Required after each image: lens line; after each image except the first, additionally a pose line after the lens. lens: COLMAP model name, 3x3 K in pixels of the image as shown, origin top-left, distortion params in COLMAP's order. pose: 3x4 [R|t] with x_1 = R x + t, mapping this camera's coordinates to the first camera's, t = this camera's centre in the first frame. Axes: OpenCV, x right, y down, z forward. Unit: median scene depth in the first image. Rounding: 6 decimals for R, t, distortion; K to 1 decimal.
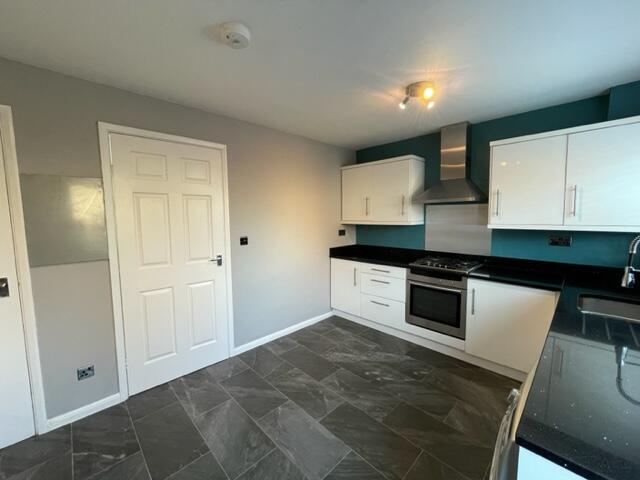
lens RADIAL K [[262.8, 0, 321.2], [0, 262.8, 238.0], [0, 0, 1]] dist [-0.002774, -0.000101]
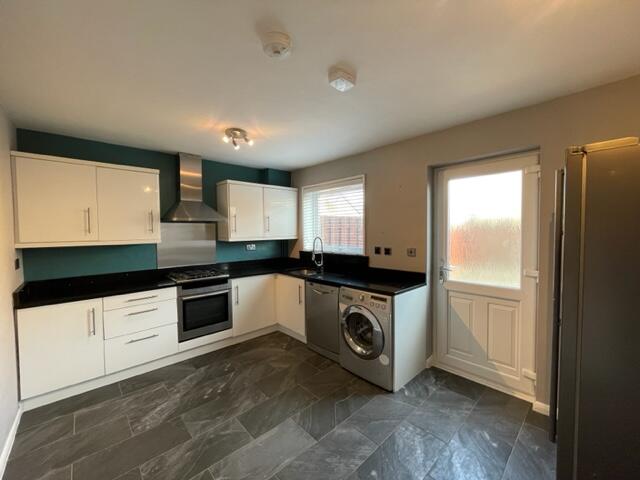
lens RADIAL K [[262.8, 0, 321.0], [0, 262.8, 239.1], [0, 0, 1]] dist [-0.002774, -0.000101]
pose [[0.020987, -0.029604, 0.999341, -0.700462], [0.097412, 0.994866, 0.027426, -0.037817], [-0.995023, 0.096772, 0.023763, 0.471602]]
